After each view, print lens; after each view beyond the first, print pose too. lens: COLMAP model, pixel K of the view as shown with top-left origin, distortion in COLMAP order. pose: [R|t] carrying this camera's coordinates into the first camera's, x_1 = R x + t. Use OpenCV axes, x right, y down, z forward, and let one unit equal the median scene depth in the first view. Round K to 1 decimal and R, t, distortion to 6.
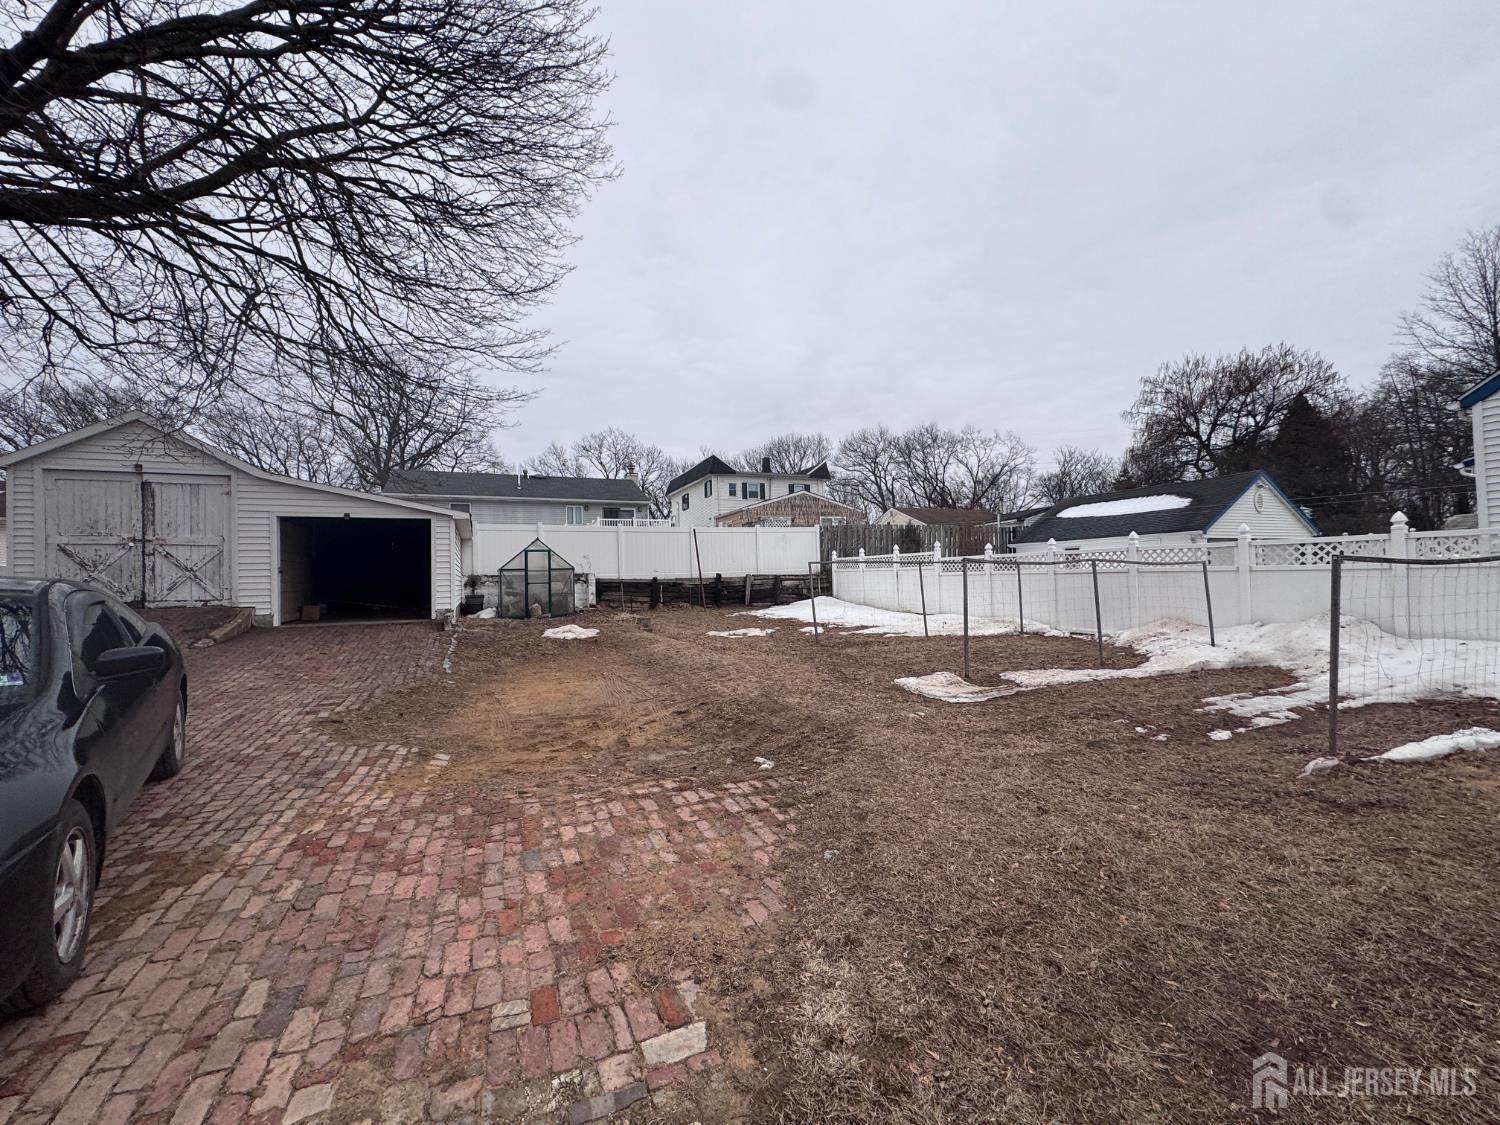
lens RADIAL K [[604.3, 0, 750.0], [0, 604.3, 562.5], [0, 0, 1]] dist [-0.001324, -0.000081]
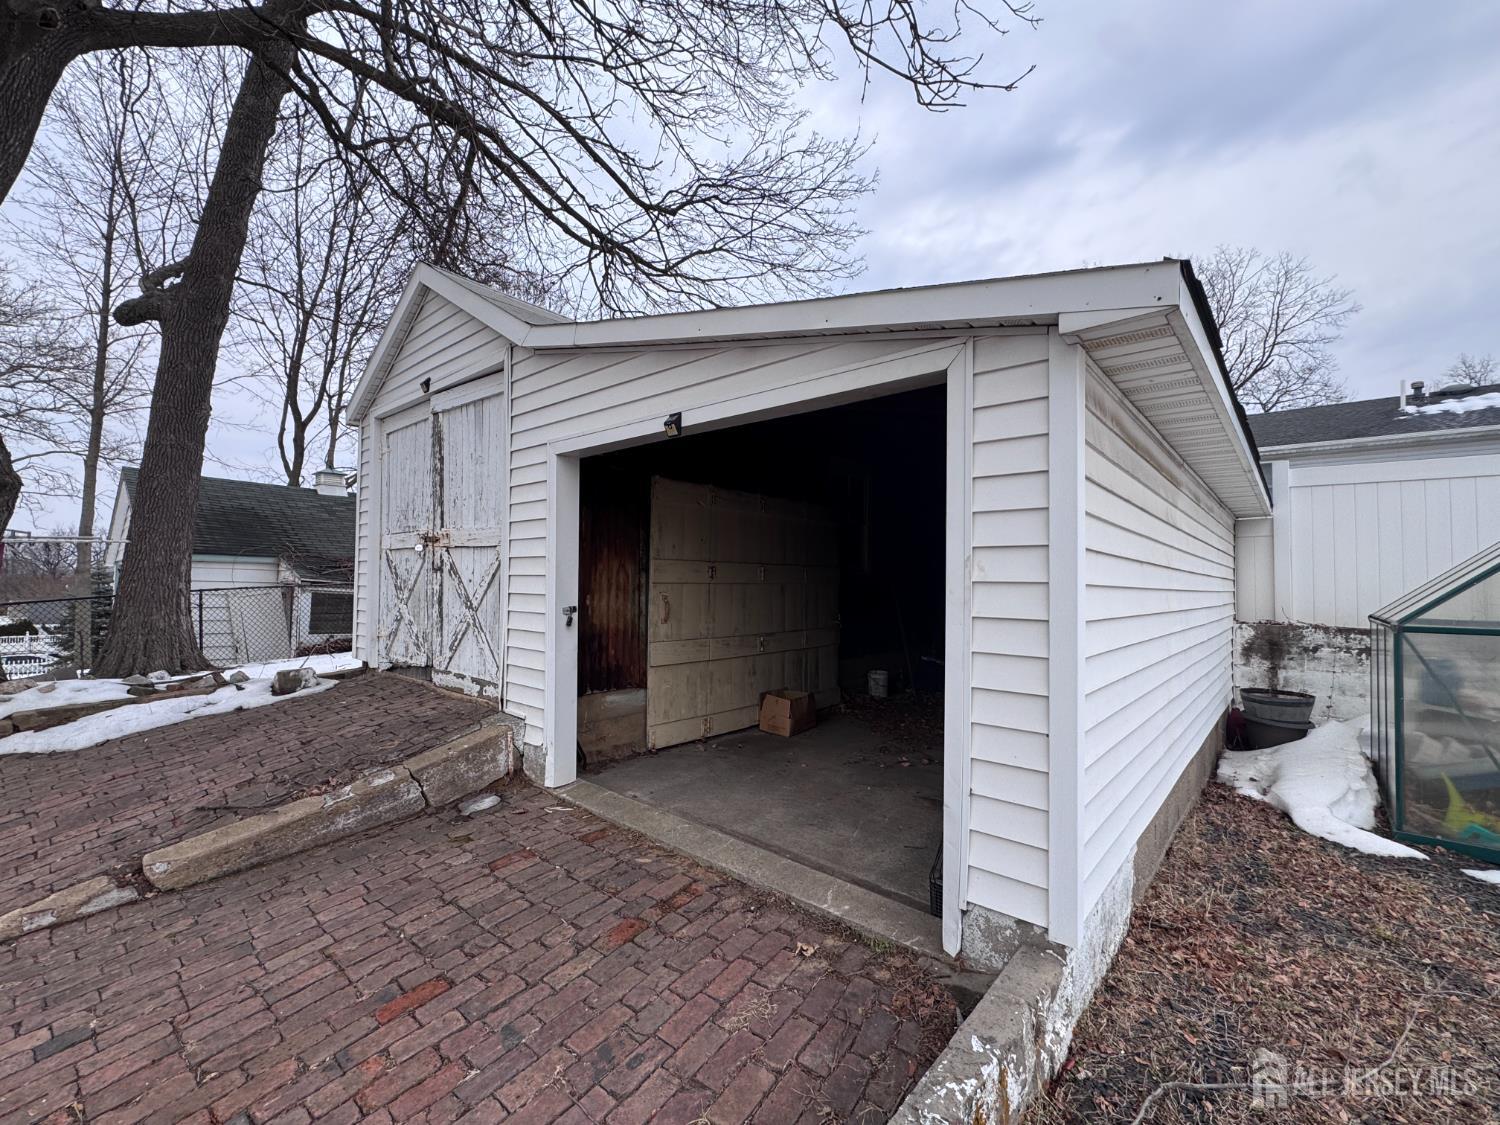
lens RADIAL K [[647.3, 0, 750.0], [0, 647.3, 562.5], [0, 0, 1]] dist [0.000288, 0.000048]
pose [[0.424823, 0.001106, -0.905276, -0.430439], [-0.003633, 0.999993, -0.000483, -0.018432], [0.905269, 0.003494, 0.424824, 0.979259]]
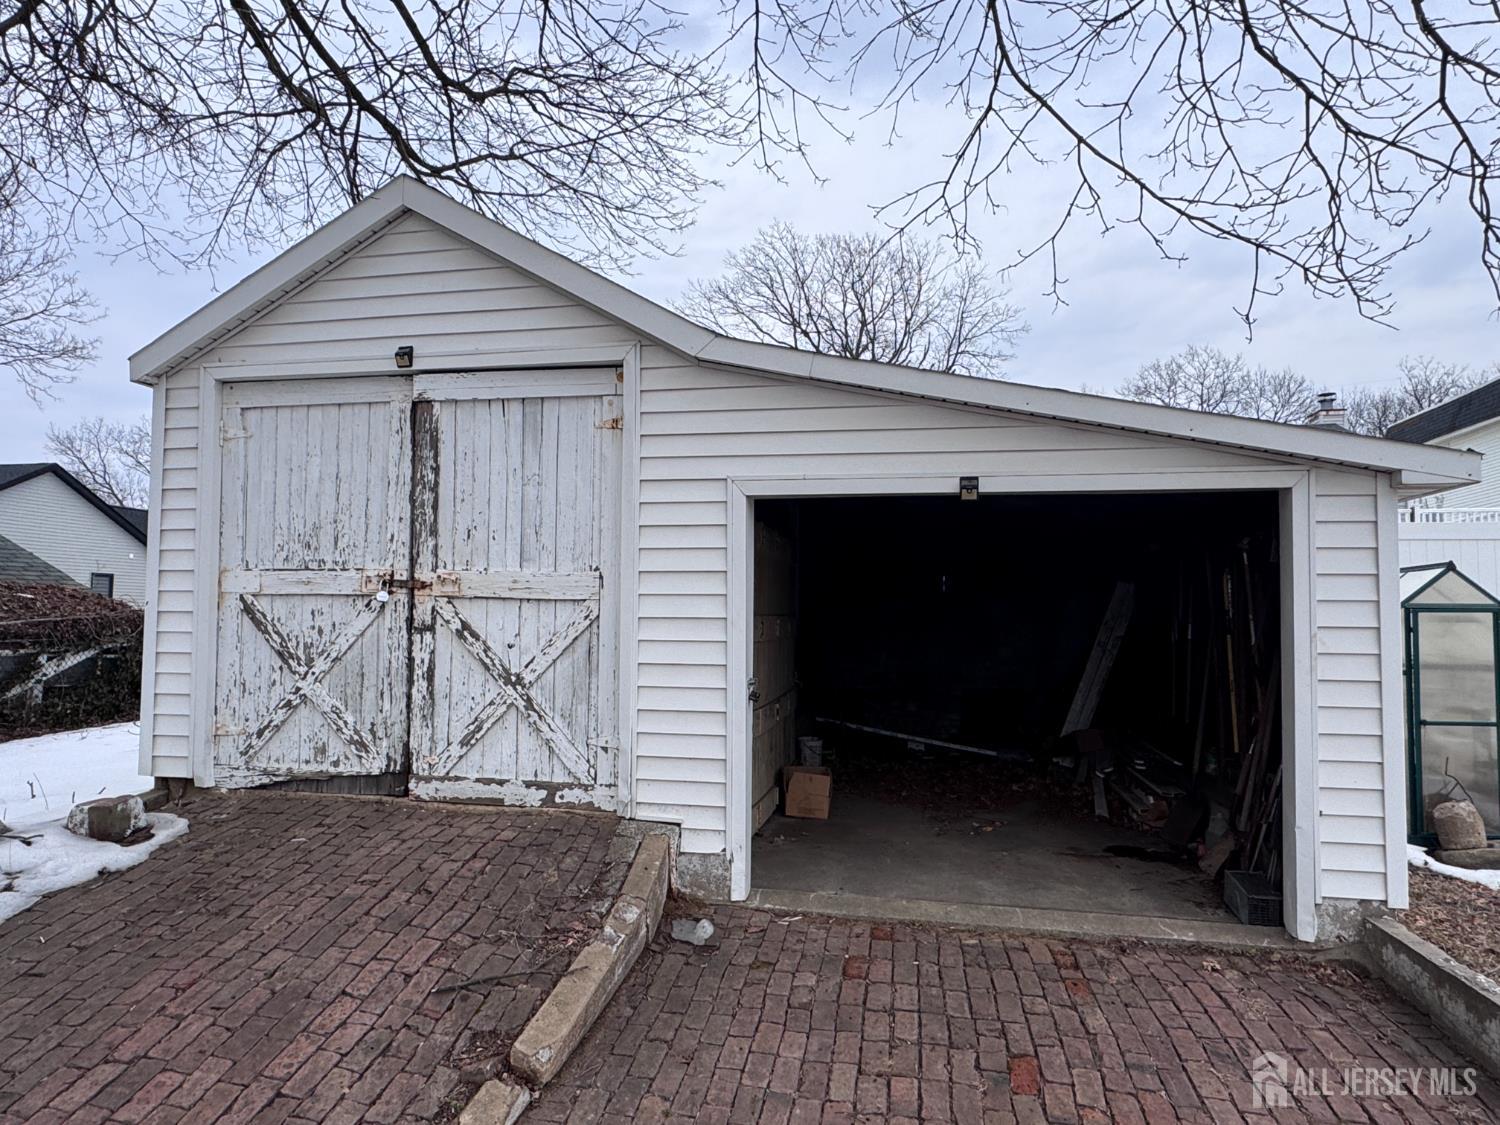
lens RADIAL K [[951.0, 0, 750.0], [0, 951.0, 562.5], [0, 0, 1]] dist [0.000655, 0.003239]
pose [[0.823000, -0.002186, -0.568038, -0.555493], [-0.015319, 0.999543, -0.026042, -0.036323], [0.567835, 0.030134, 0.822590, 0.667602]]
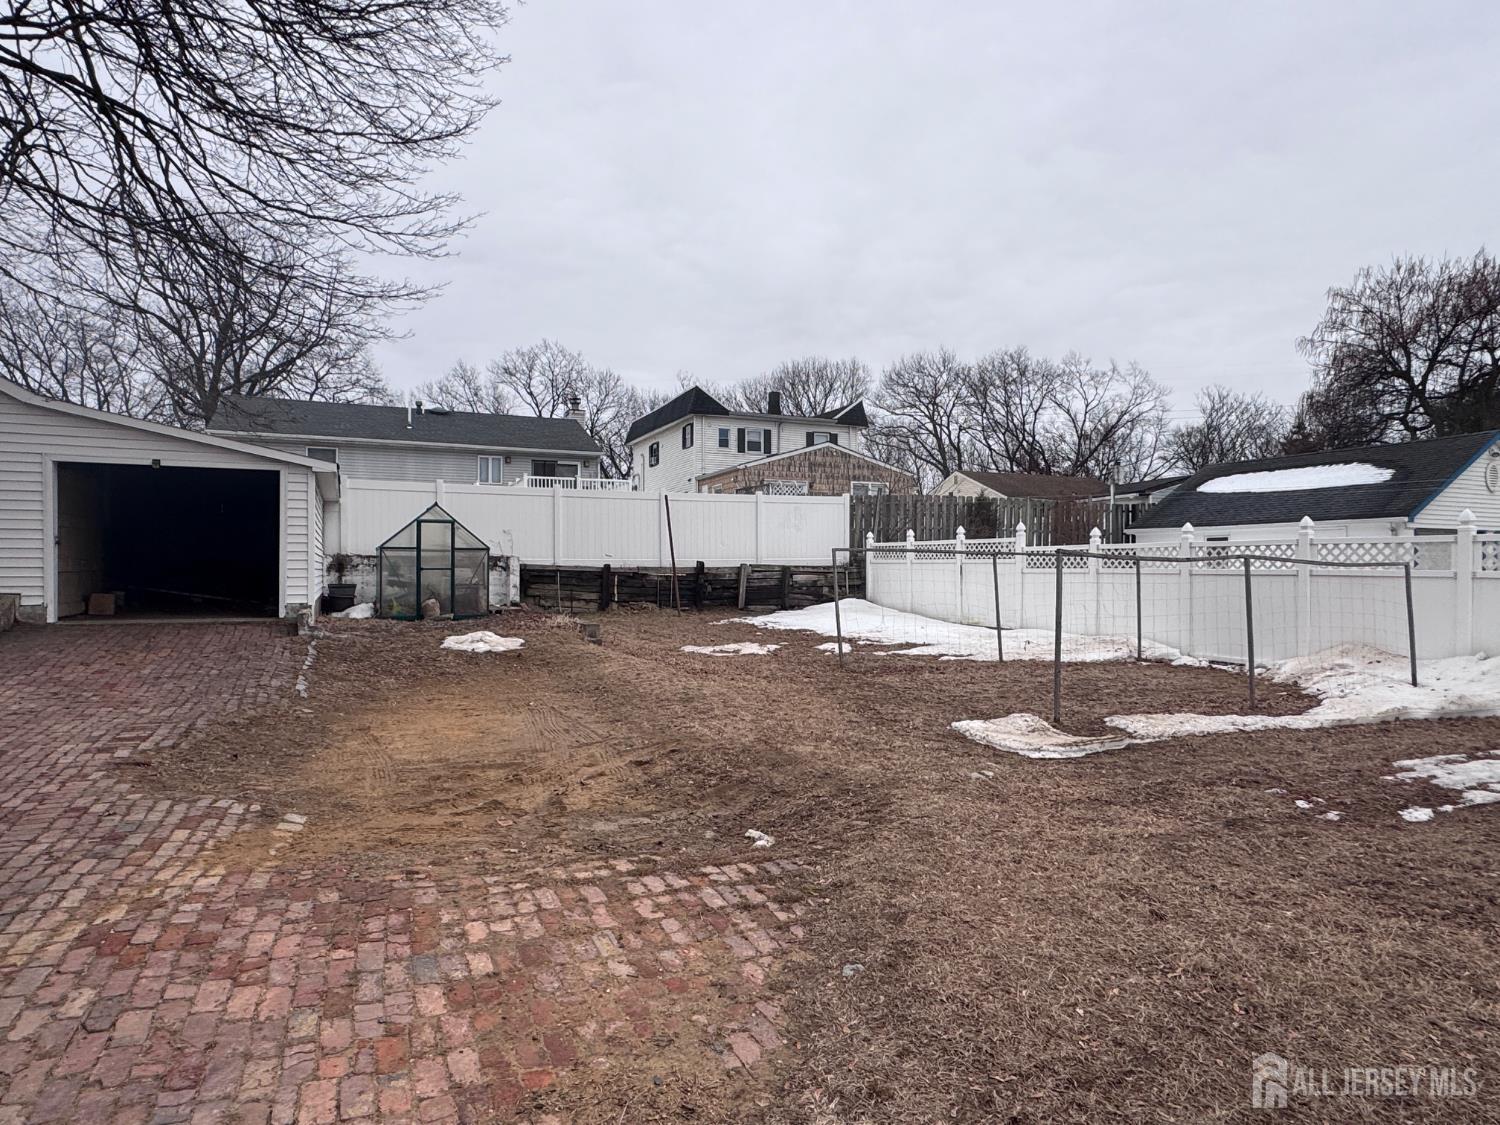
lens RADIAL K [[886.8, 0, 751.2], [0, 886.8, 566.8], [0, 0, 1]] dist [-0.001103, -0.000056]
pose [[0.999646, 0.025891, 0.006108, -0.000634], [-0.026030, 0.999376, 0.023865, -0.002080], [-0.005486, -0.024016, 0.999697, -0.005461]]
